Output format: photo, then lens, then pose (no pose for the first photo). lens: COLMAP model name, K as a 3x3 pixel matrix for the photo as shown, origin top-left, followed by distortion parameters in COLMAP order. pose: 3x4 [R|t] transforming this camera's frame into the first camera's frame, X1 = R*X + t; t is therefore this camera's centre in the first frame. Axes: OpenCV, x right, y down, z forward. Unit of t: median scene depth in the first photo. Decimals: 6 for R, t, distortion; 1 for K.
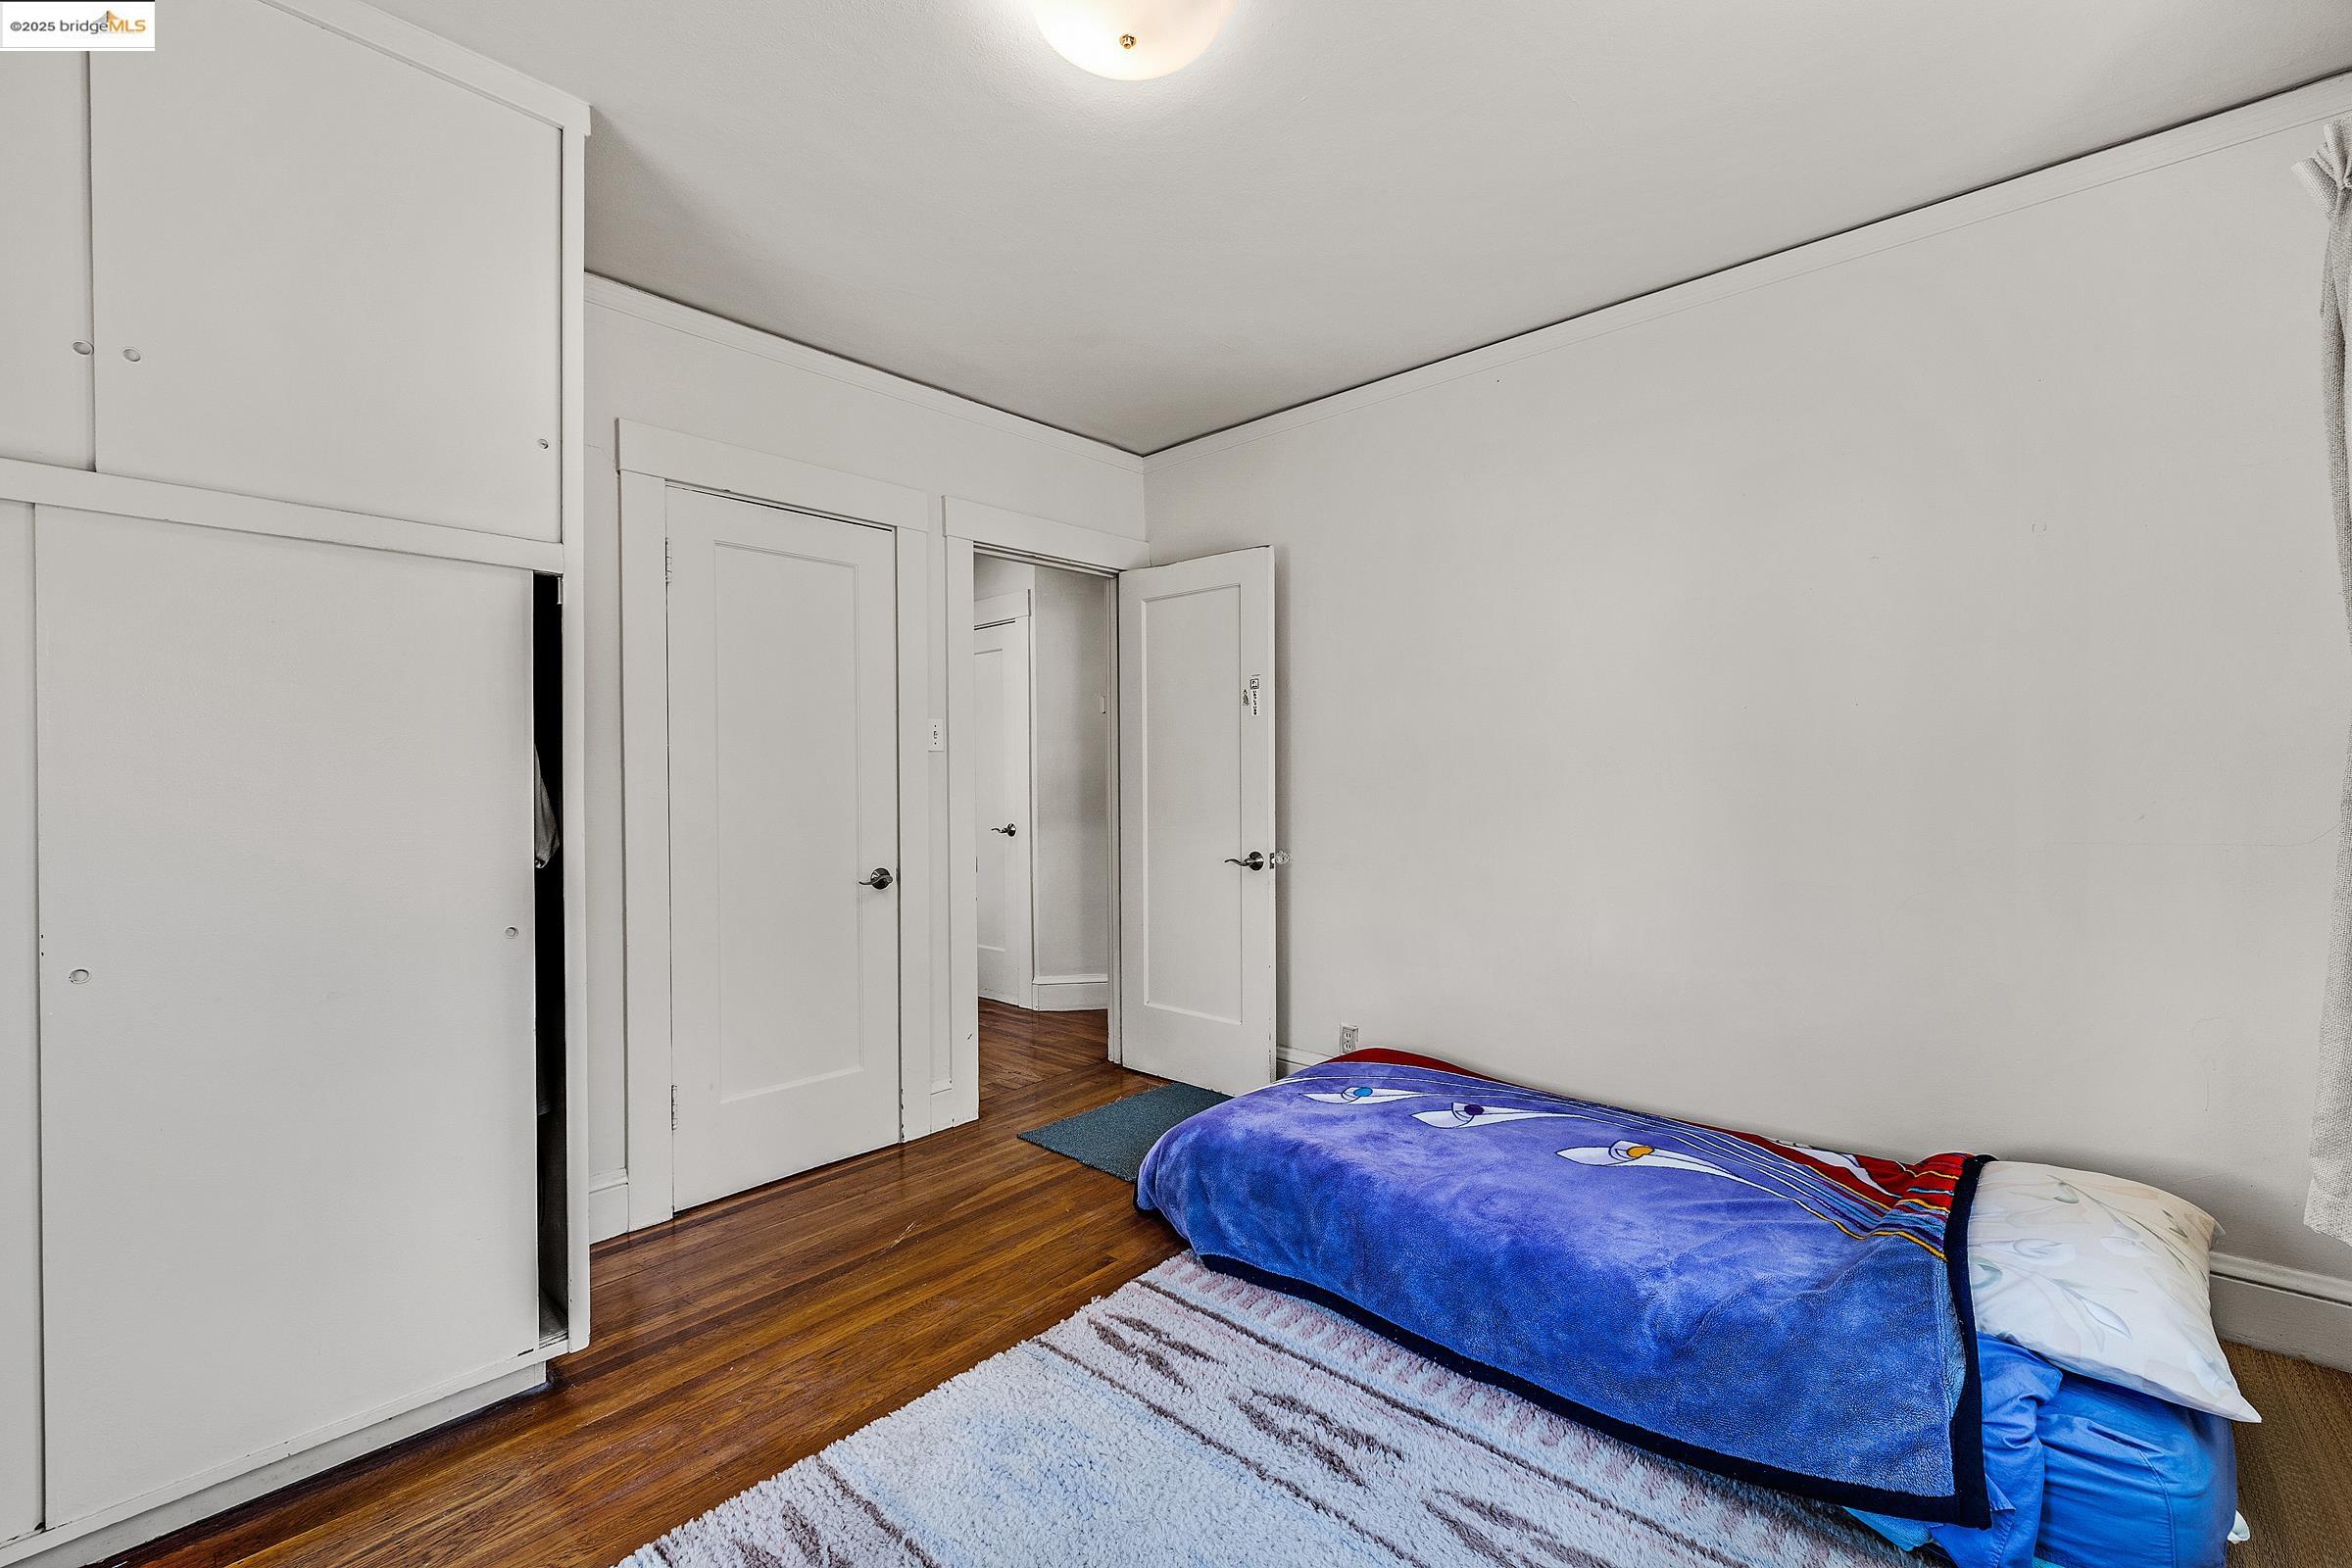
lens RADIAL K [[986.6, 0, 1175.6], [0, 986.6, 777.2], [0, 0, 1]] dist [0.001003, -0.001378]
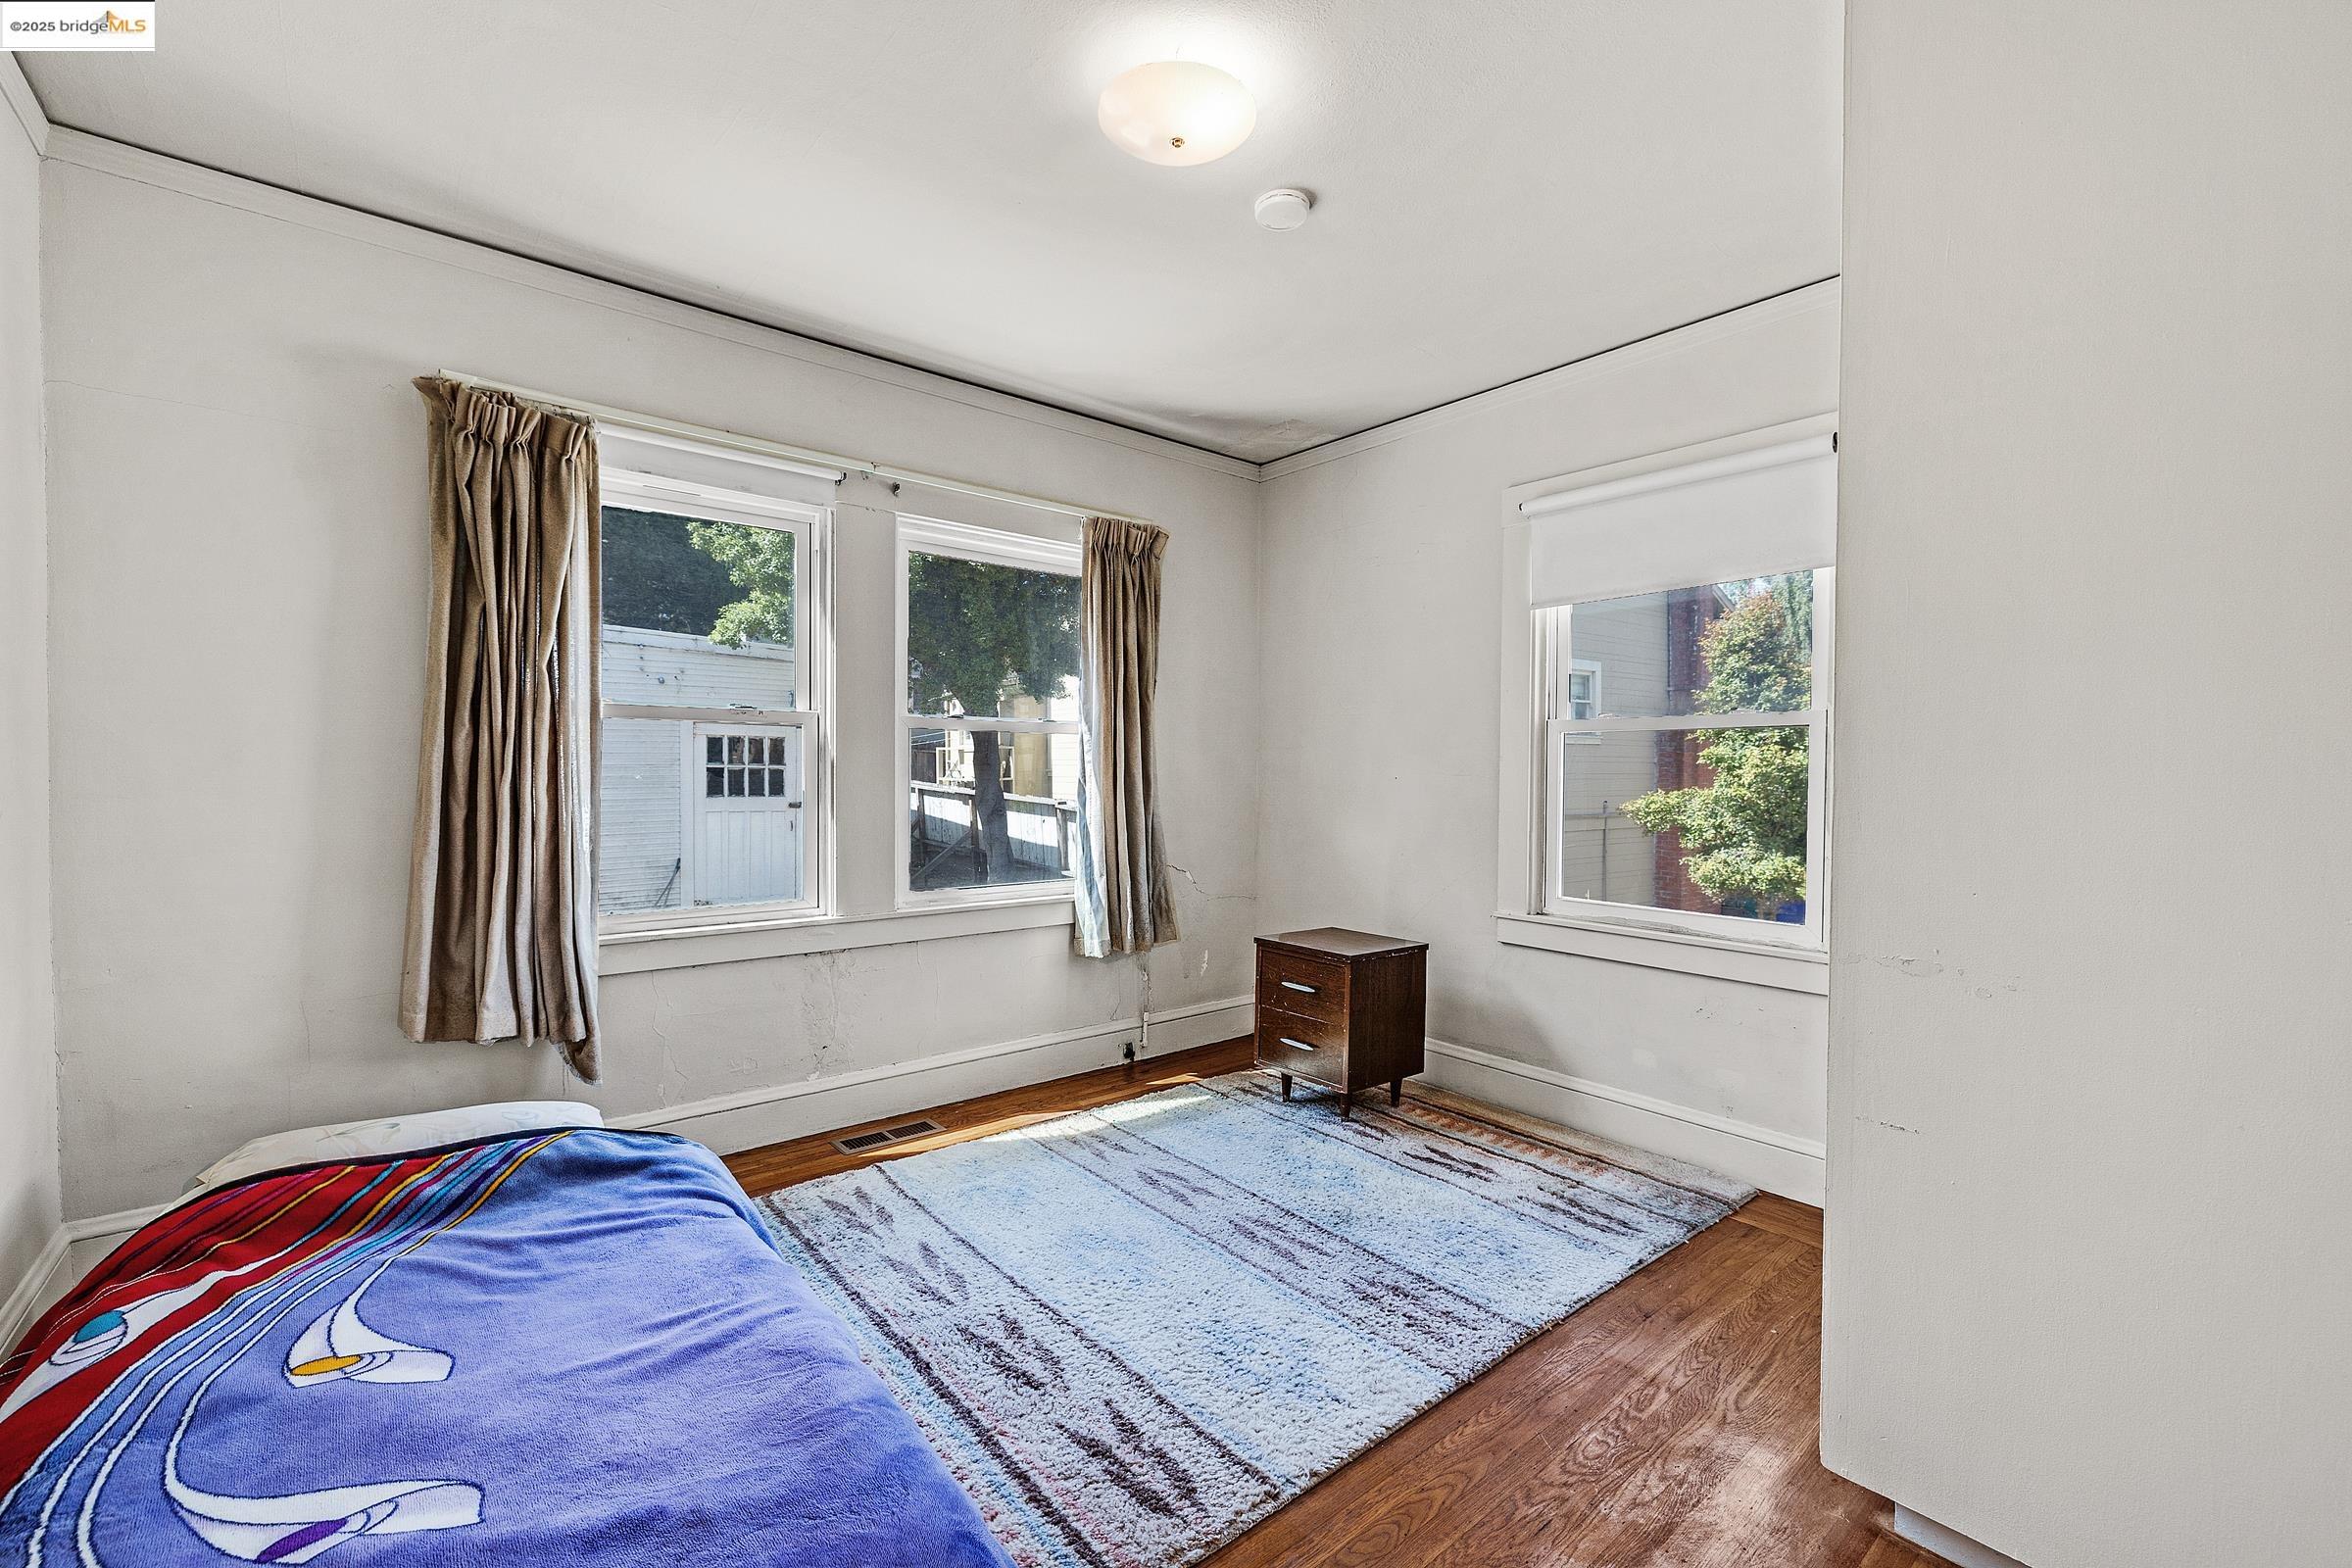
lens RADIAL K [[986.6, 0, 1174.1], [0, 986.6, 778.9], [0, 0, 1]] dist [0.001003, -0.001378]
pose [[-0.988699, 0.002005, 0.149900, -0.178358], [0.003906, 0.999916, 0.012384, 0.001937], [-0.149862, 0.012830, -0.988624, 1.757880]]
